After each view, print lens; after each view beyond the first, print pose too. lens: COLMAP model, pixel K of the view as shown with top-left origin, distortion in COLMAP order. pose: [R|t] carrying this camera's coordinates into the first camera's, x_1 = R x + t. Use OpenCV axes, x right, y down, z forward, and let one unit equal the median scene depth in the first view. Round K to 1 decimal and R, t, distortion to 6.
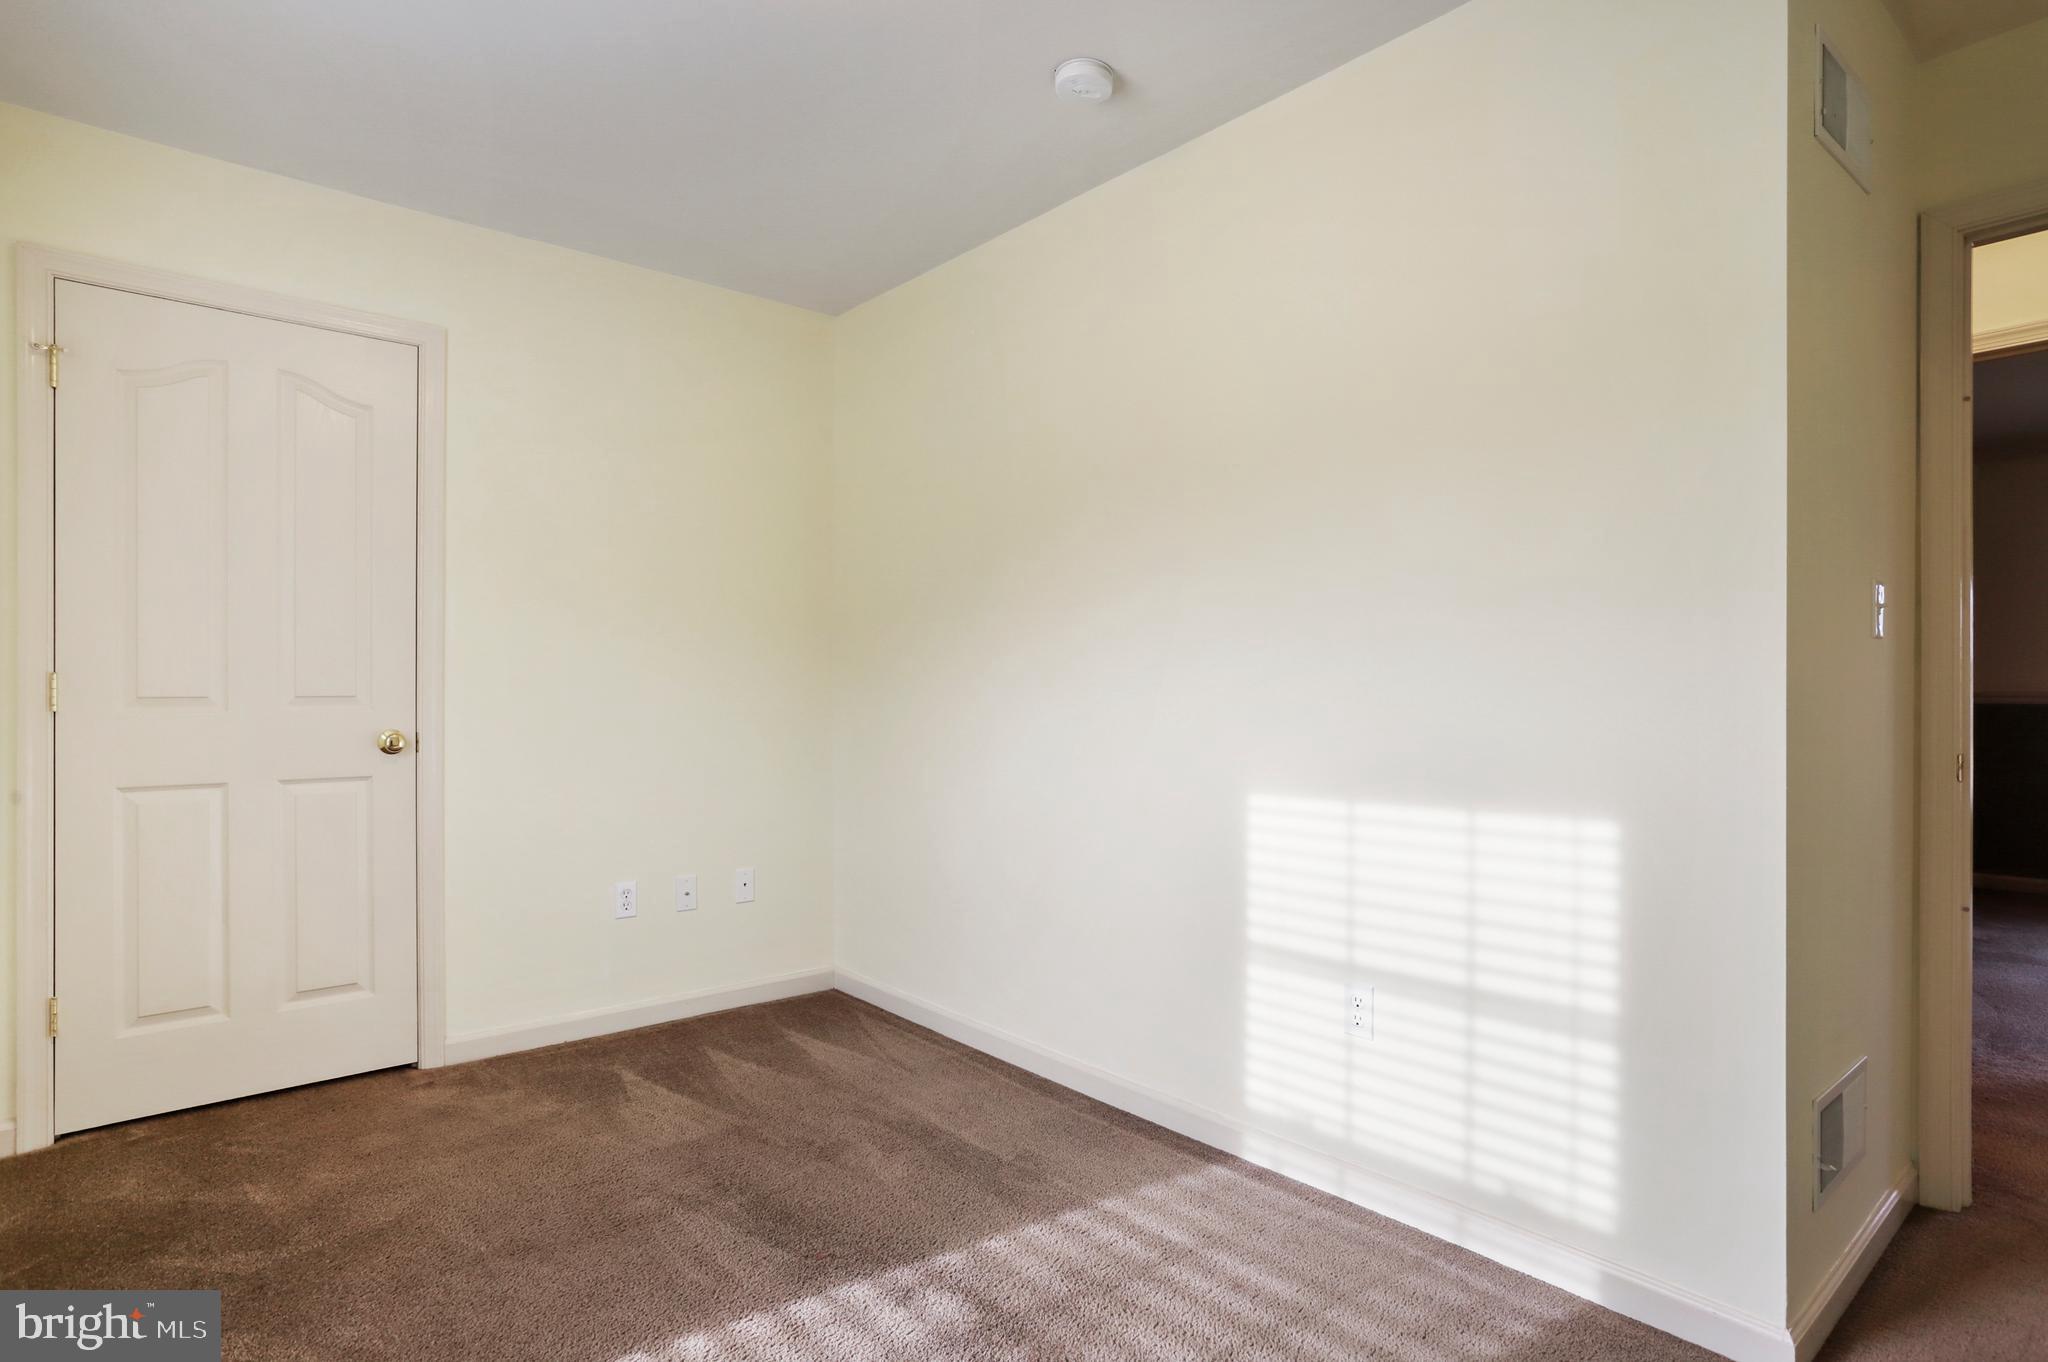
lens RADIAL K [[1076.8, 0, 1031.7], [0, 1076.8, 688.0], [0, 0, 1]] dist [-0.014782, 0.004383]
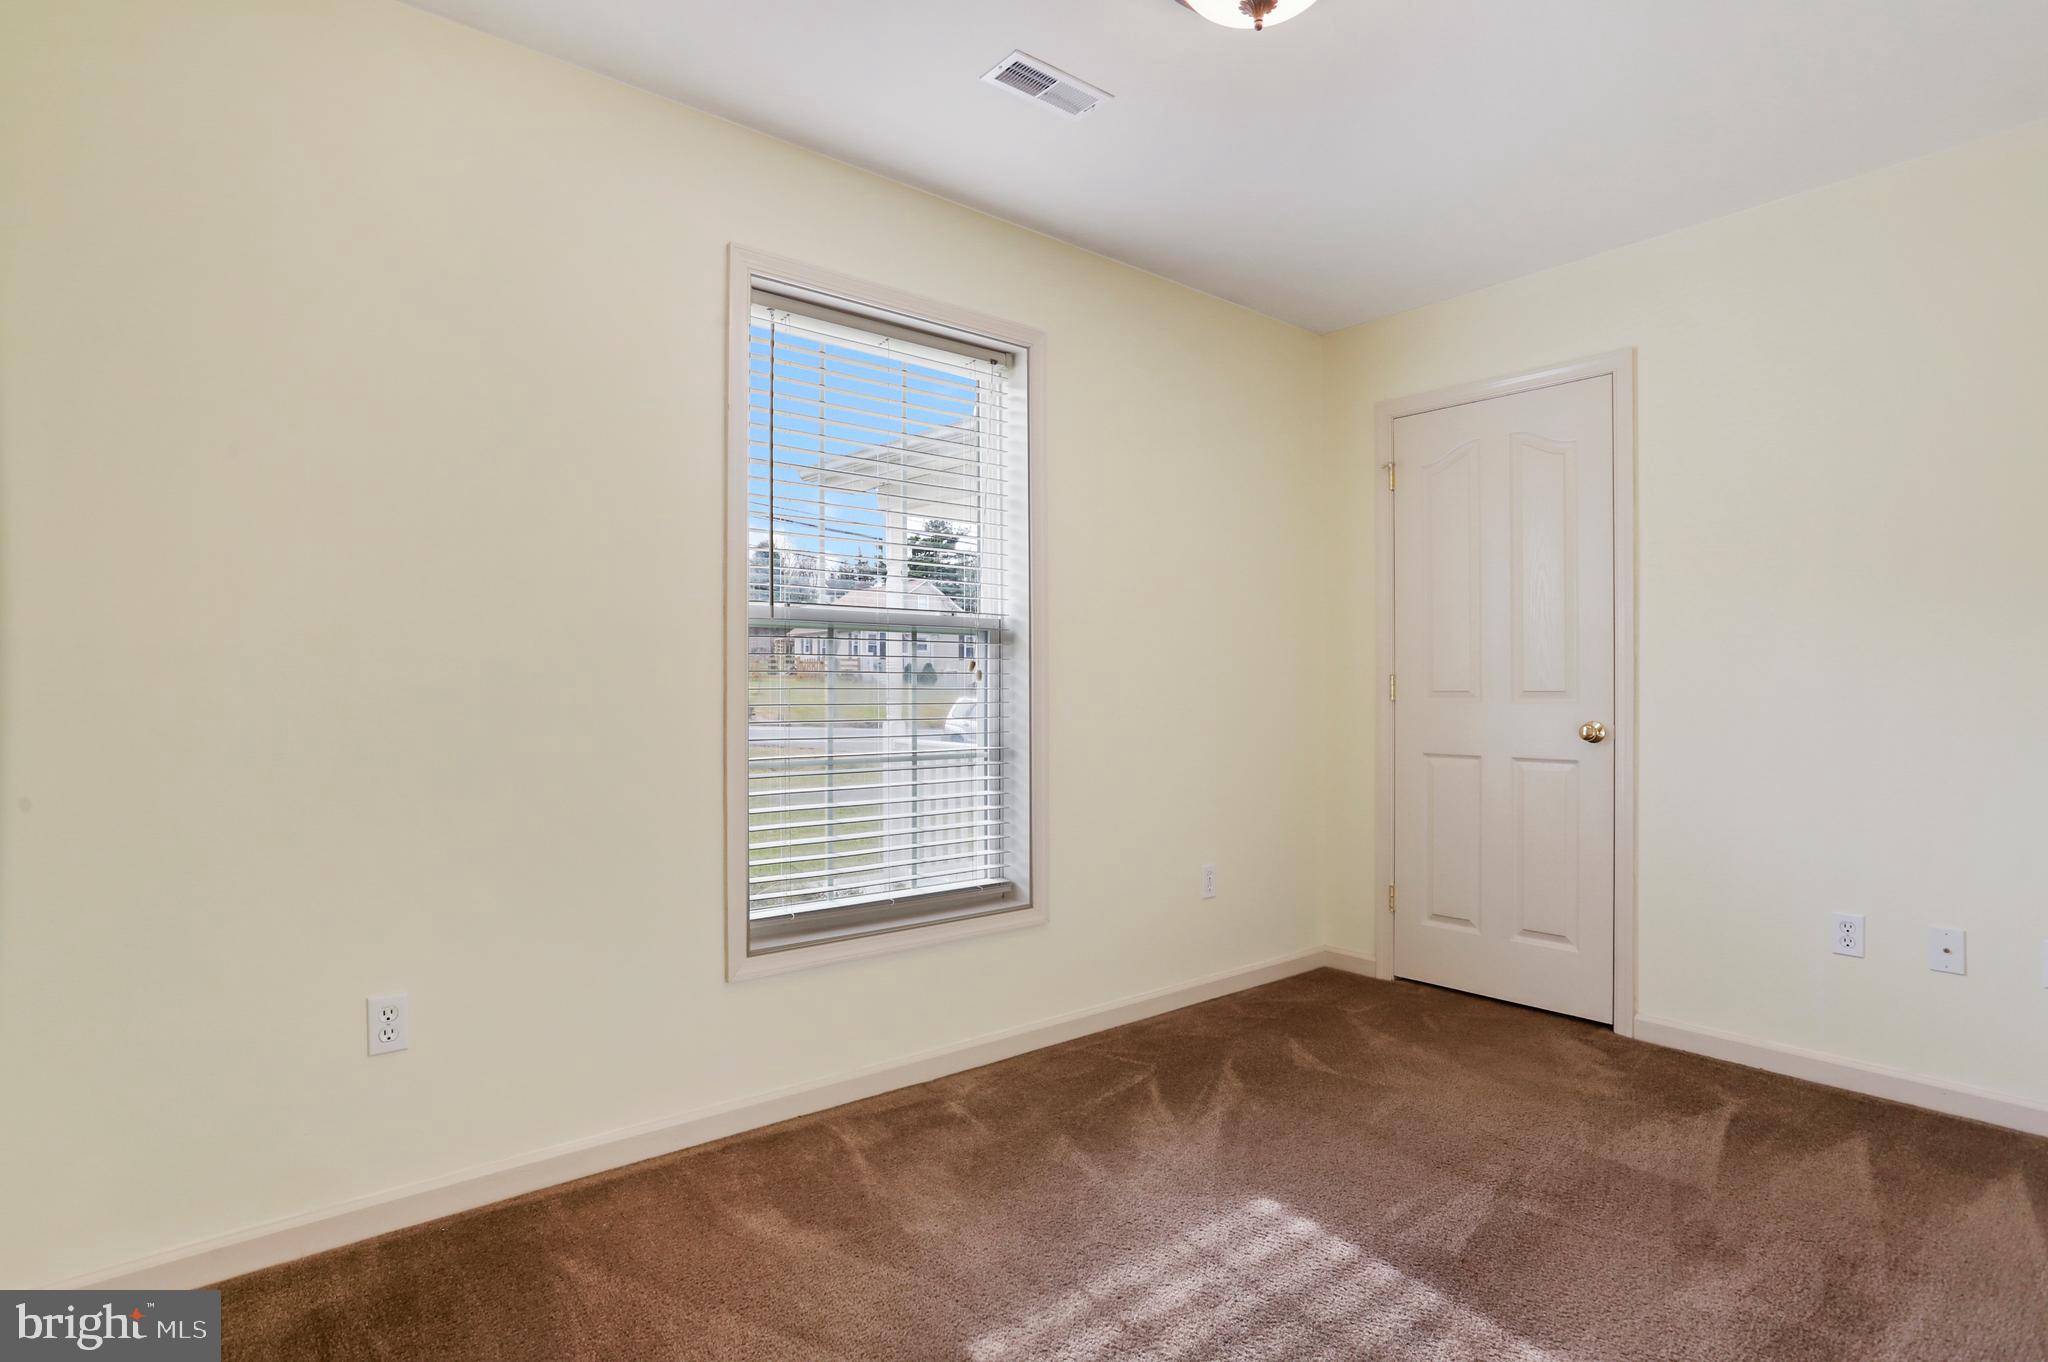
lens RADIAL K [[1076.8, 0, 1021.4], [0, 1076.8, 679.5], [0, 0, 1]] dist [-0.014782, 0.004383]
pose [[-0.032044, -0.004693, -0.999475, 0.540154], [0.004032, 0.999980, -0.004825, -0.001936], [0.999478, -0.004184, -0.032024, 0.425446]]
